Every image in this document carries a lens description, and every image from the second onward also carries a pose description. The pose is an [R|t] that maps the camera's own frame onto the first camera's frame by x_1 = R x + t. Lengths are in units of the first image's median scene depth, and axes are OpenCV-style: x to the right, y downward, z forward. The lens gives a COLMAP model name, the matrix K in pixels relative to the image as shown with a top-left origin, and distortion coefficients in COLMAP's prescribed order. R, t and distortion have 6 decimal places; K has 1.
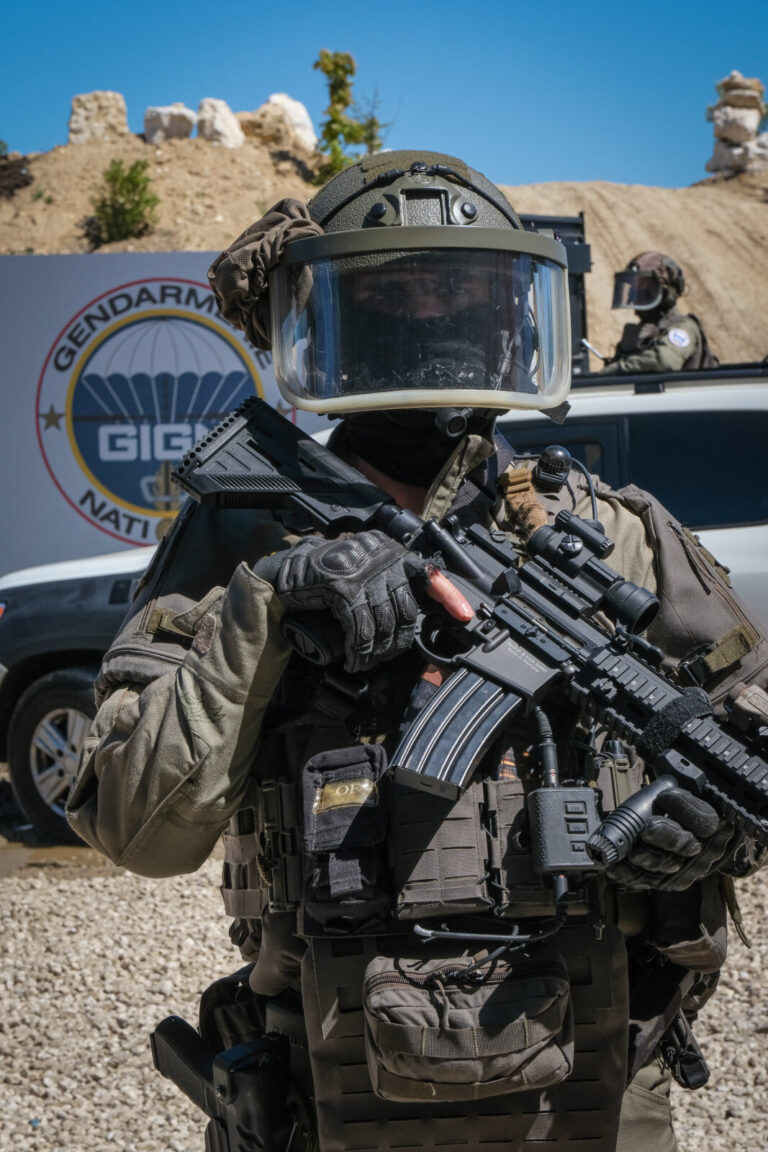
lens RADIAL K [[2721.4, 0, 384.0], [0, 2721.4, 576.0], [0, 0, 1]] dist [0.021725, 1.237576]
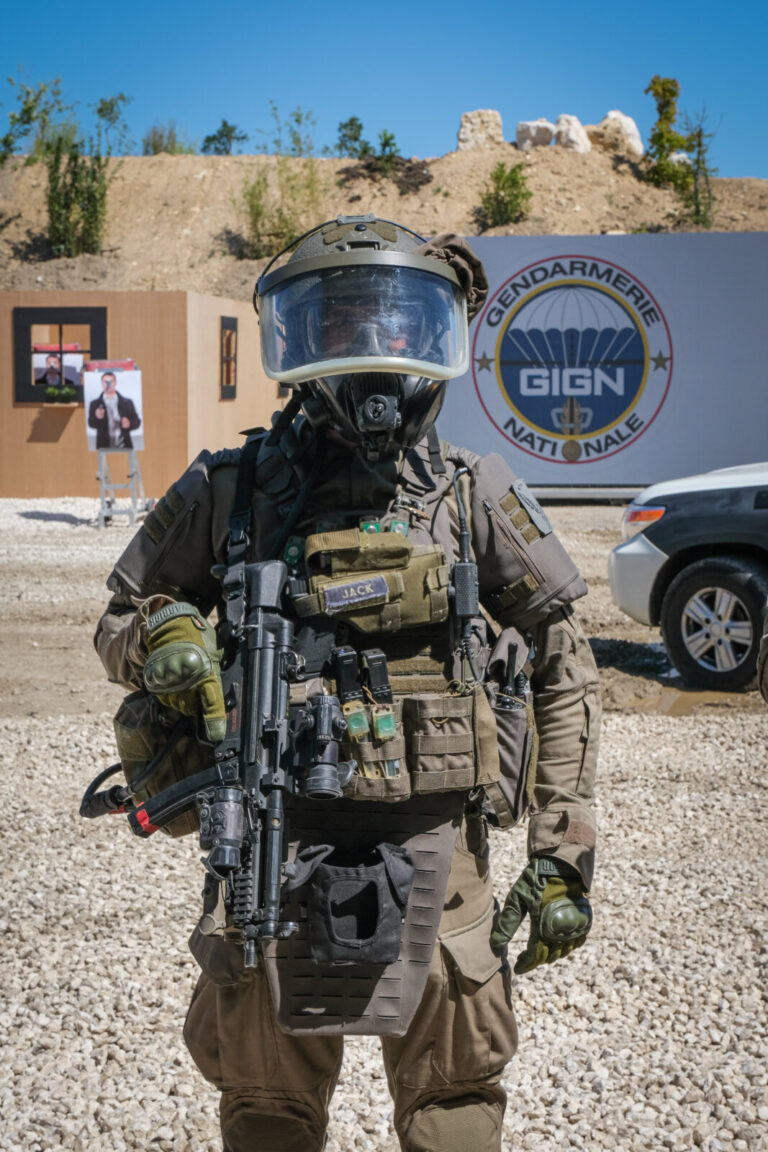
lens RADIAL K [[2092.8, 0, 384.0], [0, 2092.8, 576.0], [0, 0, 1]] dist [0.043526, 0.244962]
pose [[0.995448, 0.021236, -0.092913, -0.074015], [-0.017114, 0.998843, 0.044938, 0.000134], [0.093760, -0.043143, 0.994660, -0.010136]]
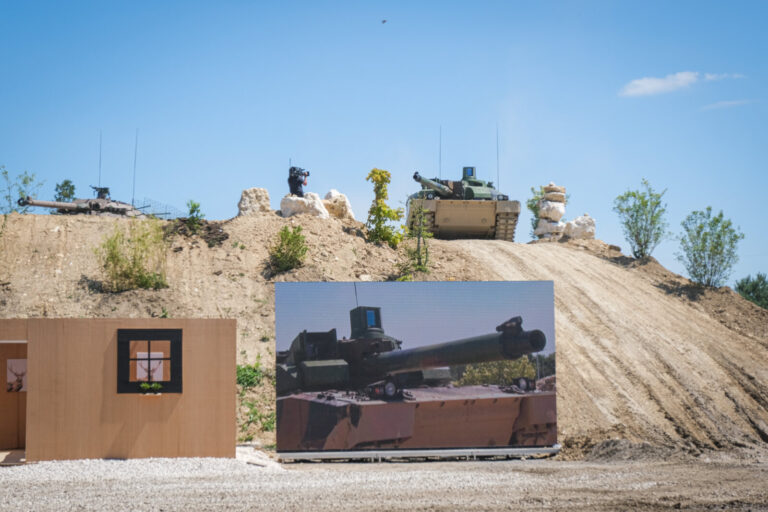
lens RADIAL K [[1814.3, 0, 384.0], [0, 1814.3, 256.0], [0, 0, 1]] dist [0.021725, 1.237576]
pose [[0.981061, 0.021094, 0.192549, -0.351457], [0.002475, 0.992606, -0.121354, 0.020453], [-0.193686, 0.119532, 0.973755, -0.262135]]
